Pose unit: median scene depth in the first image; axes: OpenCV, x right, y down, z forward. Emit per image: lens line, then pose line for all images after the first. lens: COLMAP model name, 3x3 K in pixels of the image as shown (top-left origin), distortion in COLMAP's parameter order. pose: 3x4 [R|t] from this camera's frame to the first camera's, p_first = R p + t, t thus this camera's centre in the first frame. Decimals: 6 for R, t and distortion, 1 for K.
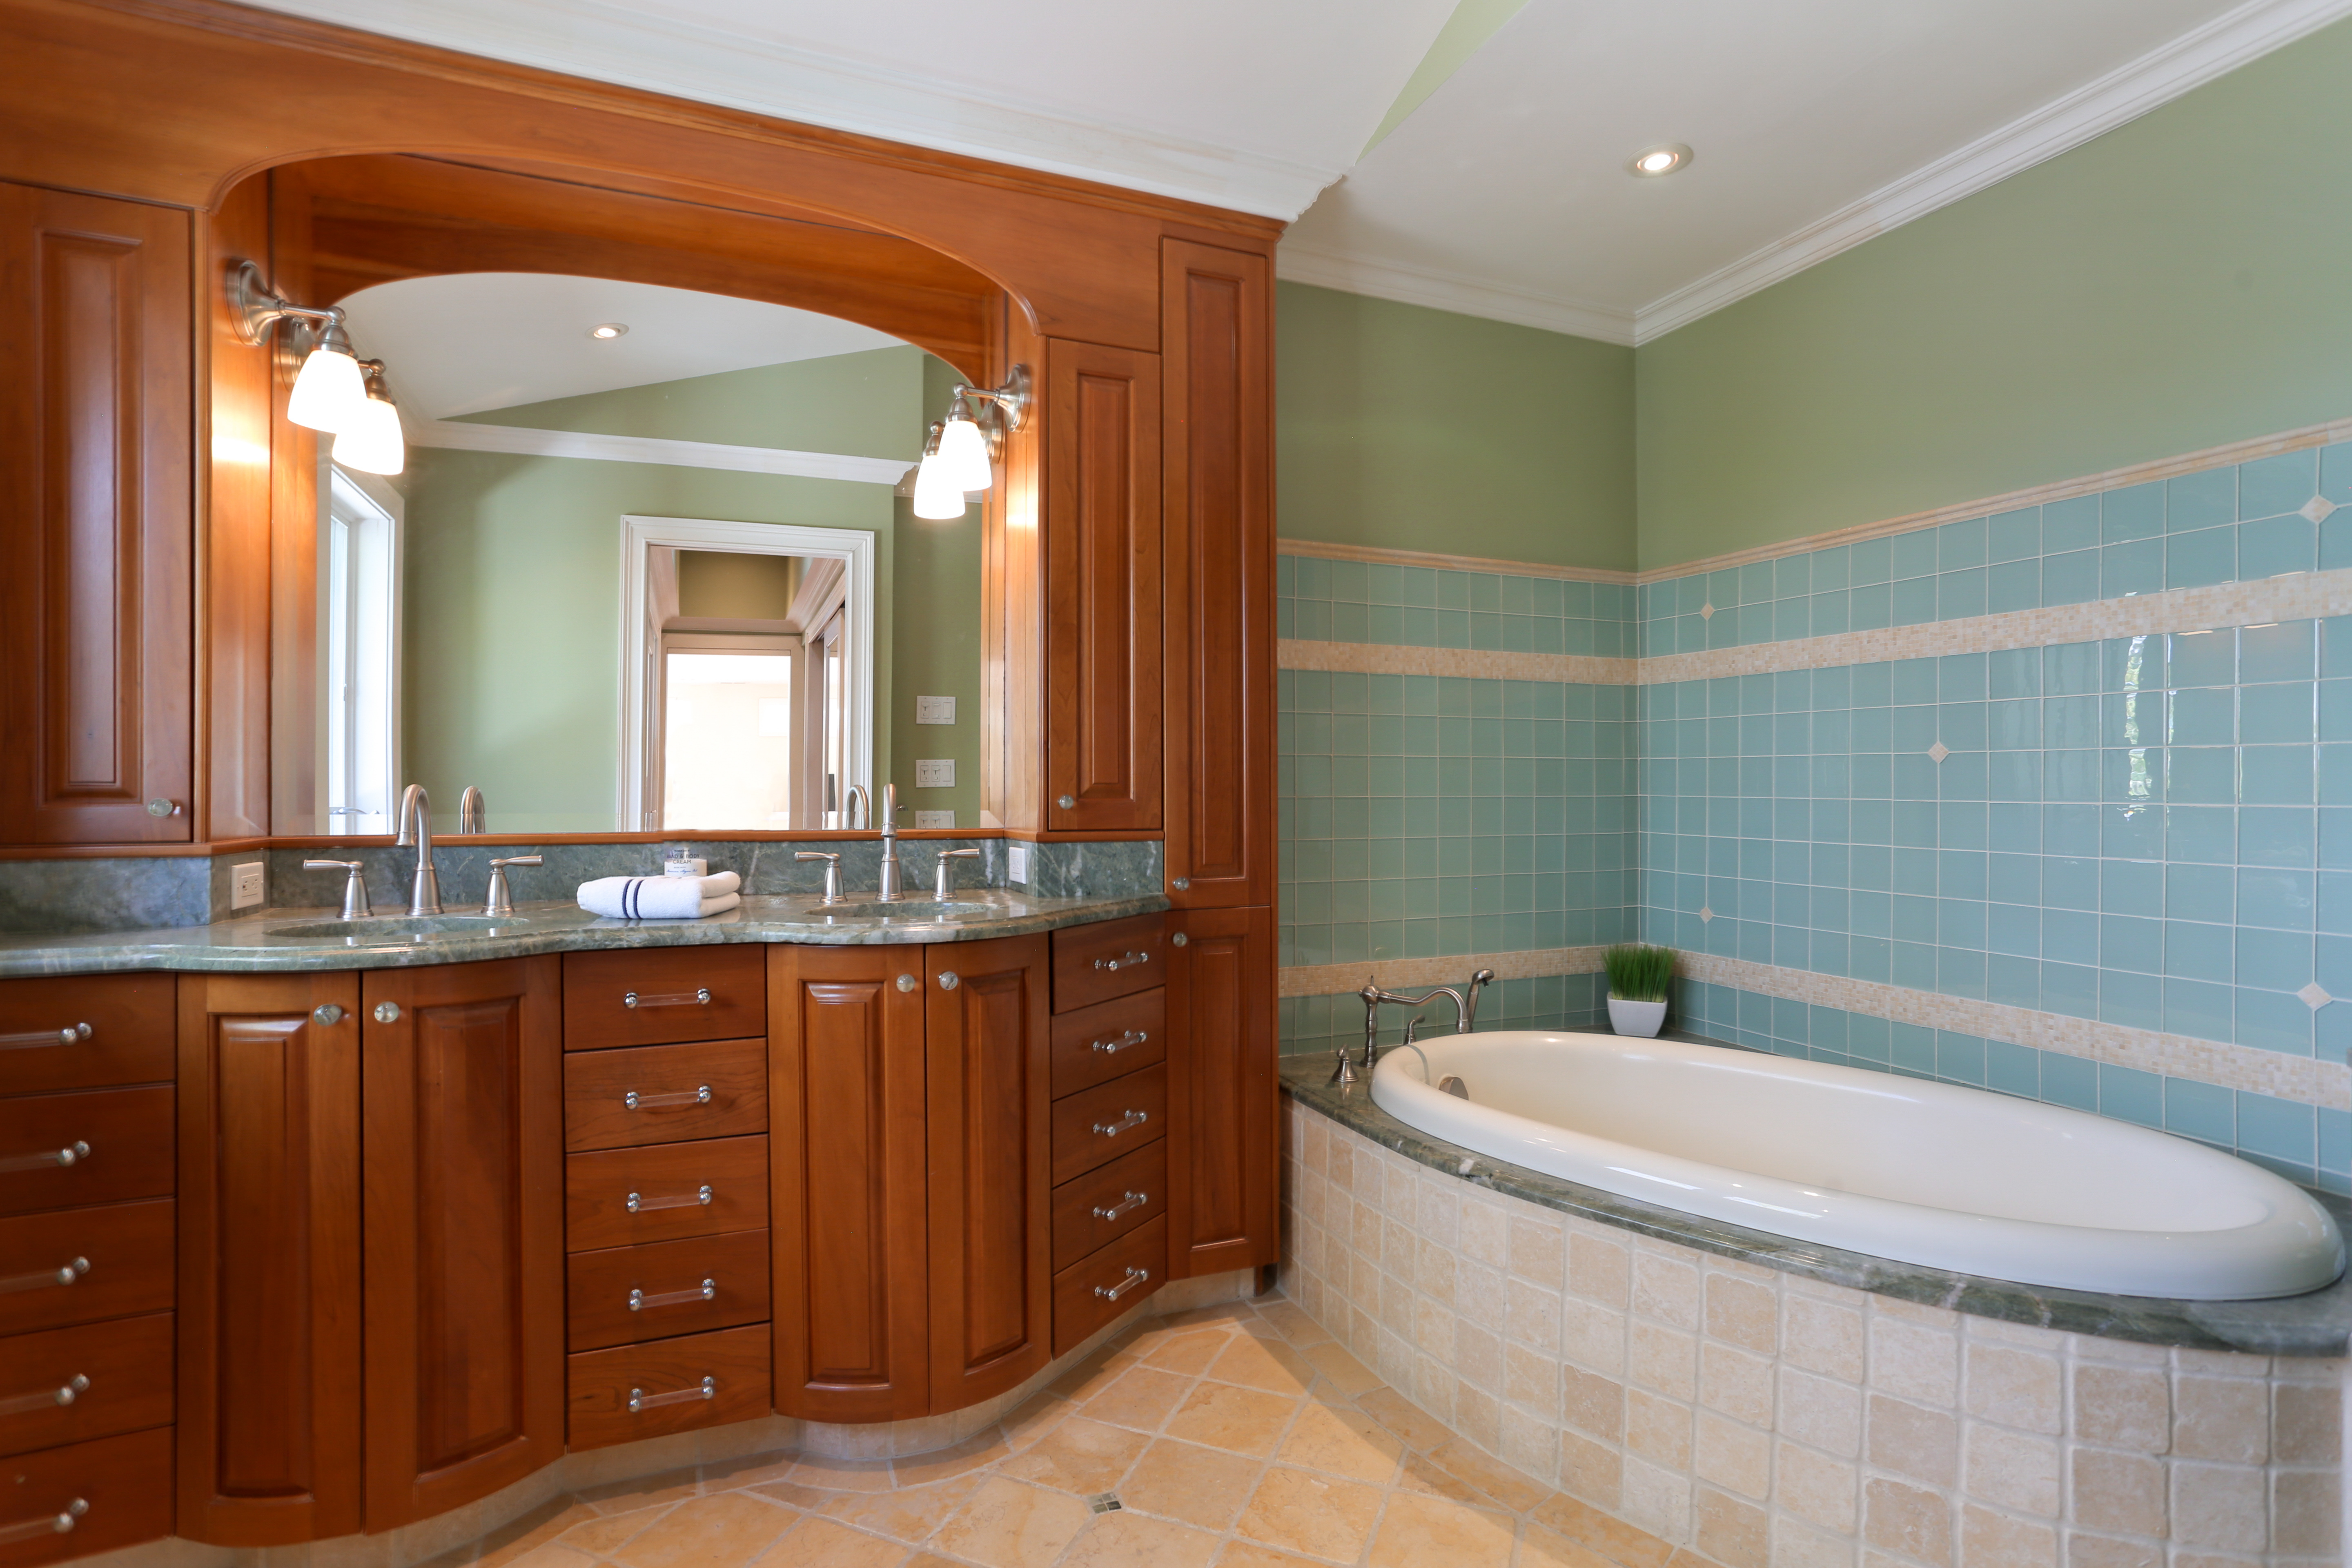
lens RADIAL K [[1143.3, 0, 1165.8], [0, 1143.3, 783.0], [0, 0, 1]] dist [-0.018431, 0.009649]
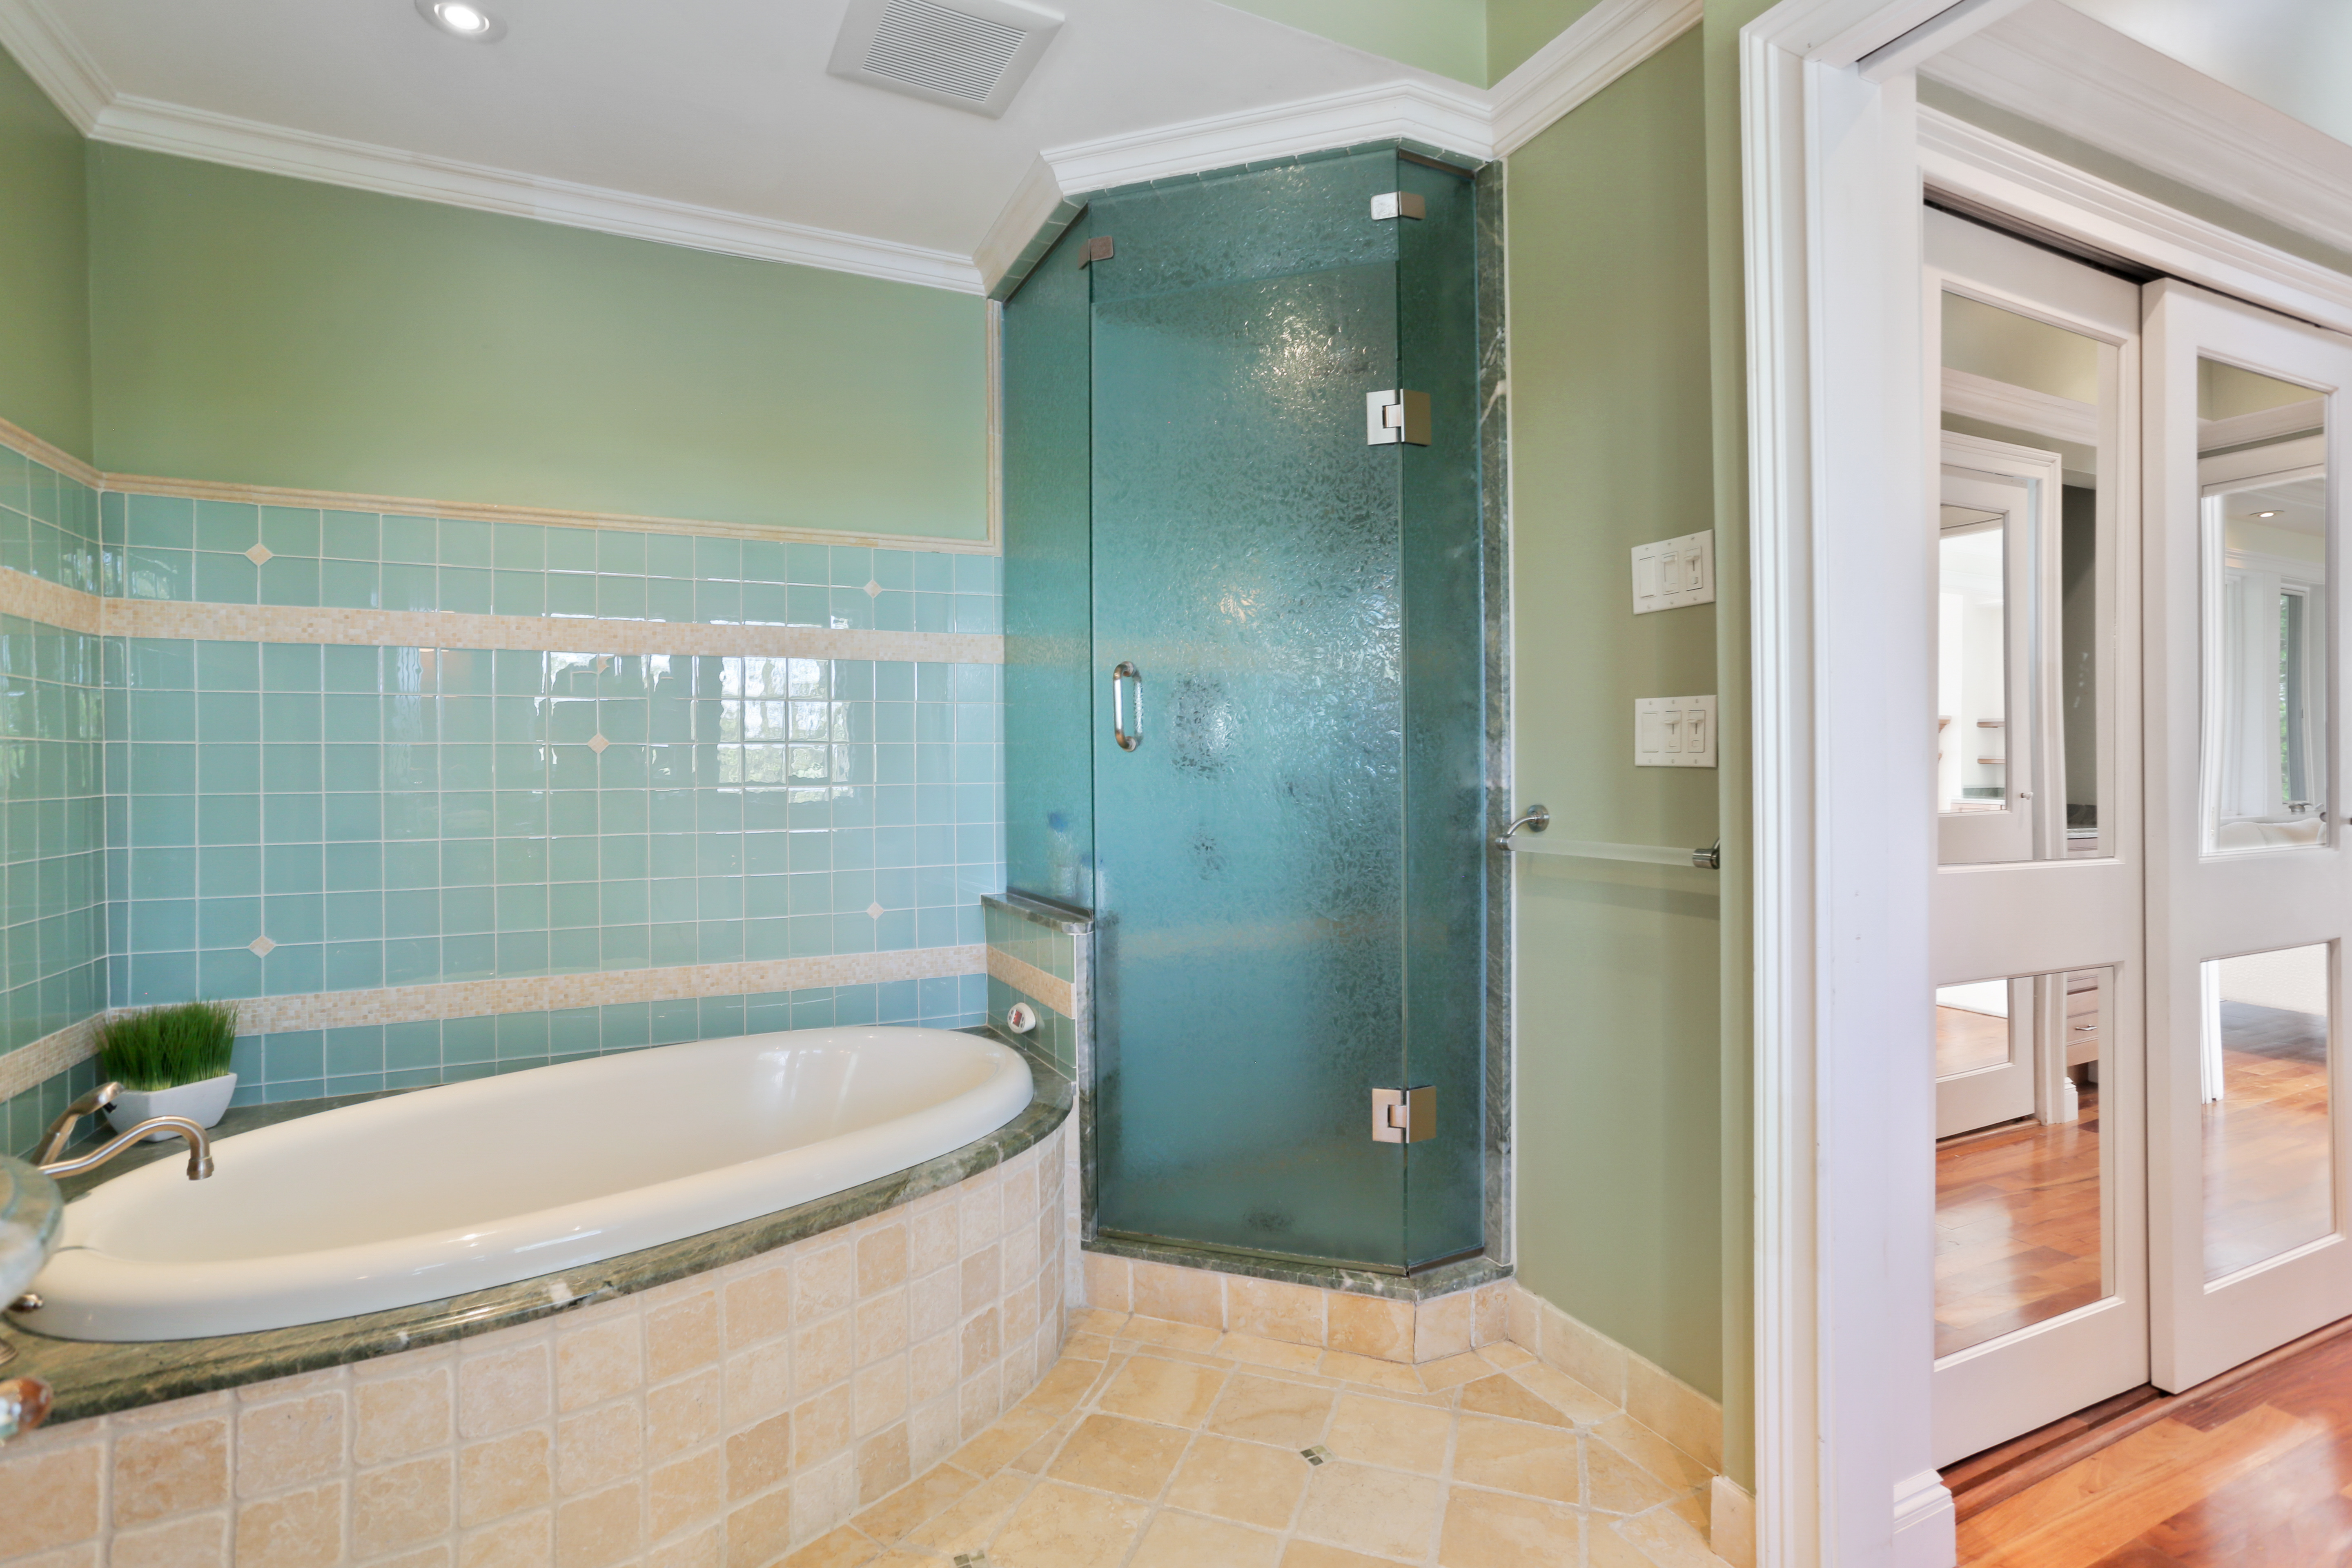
lens RADIAL K [[1143.3, 0, 1167.9], [0, 1143.3, 762.2], [0, 0, 1]] dist [-0.018431, 0.009649]
pose [[-0.055715, 0.001326, 0.998446, -0.443683], [0.009014, 0.999959, -0.000825, -0.004480], [-0.998406, 0.008954, -0.055725, 0.579824]]
